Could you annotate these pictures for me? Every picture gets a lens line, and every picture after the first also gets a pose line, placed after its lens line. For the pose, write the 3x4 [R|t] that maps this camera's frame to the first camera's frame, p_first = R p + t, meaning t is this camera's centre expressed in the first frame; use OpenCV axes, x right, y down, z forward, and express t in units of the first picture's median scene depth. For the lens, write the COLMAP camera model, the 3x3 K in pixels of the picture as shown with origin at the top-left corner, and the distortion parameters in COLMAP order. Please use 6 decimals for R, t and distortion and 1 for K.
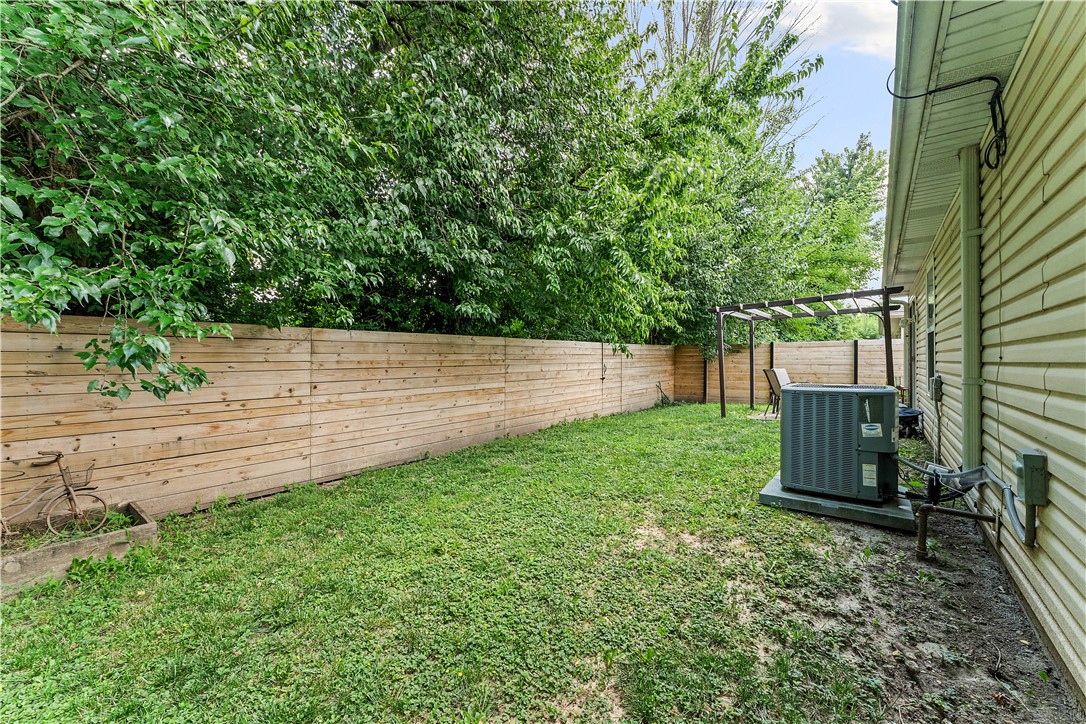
lens RADIAL K [[433.7, 0, 536.2], [0, 433.7, 361.9], [0, 0, 1]] dist [0.001051, -0.000151]
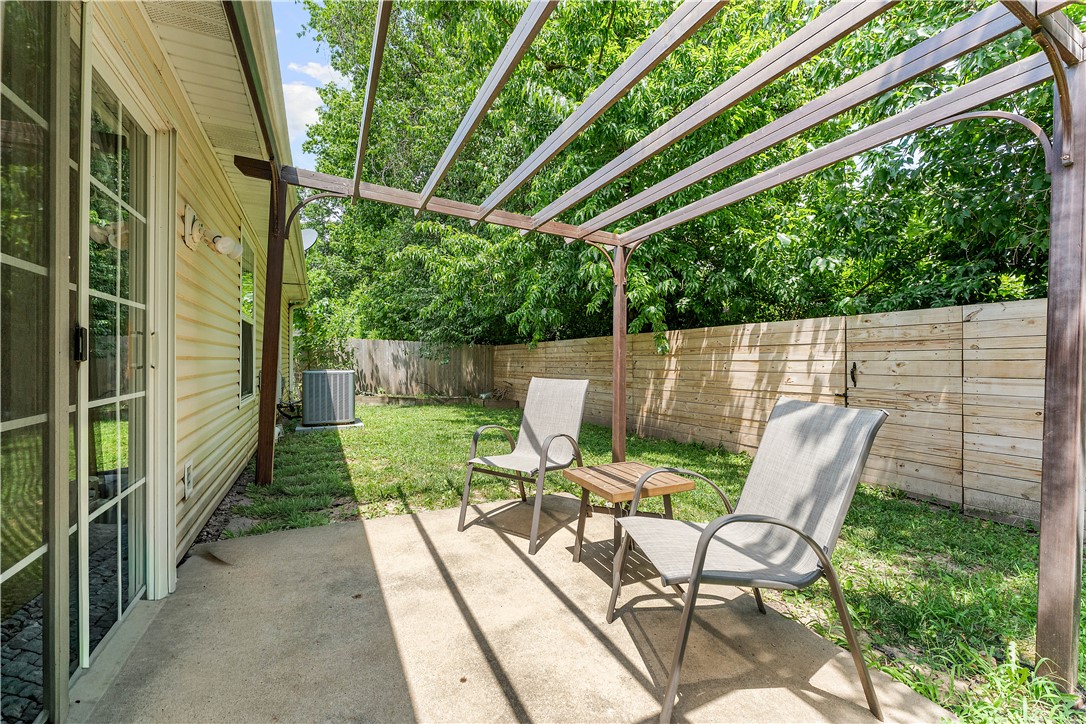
lens RADIAL K [[433.7, 0, 536.2], [0, 433.7, 361.9], [0, 0, 1]] dist [0.001051, -0.000151]
pose [[-0.427813, 0.003052, -0.903862, 0.999016], [-0.007633, 0.999946, 0.006990, 0.005150], [0.903835, 0.009889, -0.427767, 1.302132]]
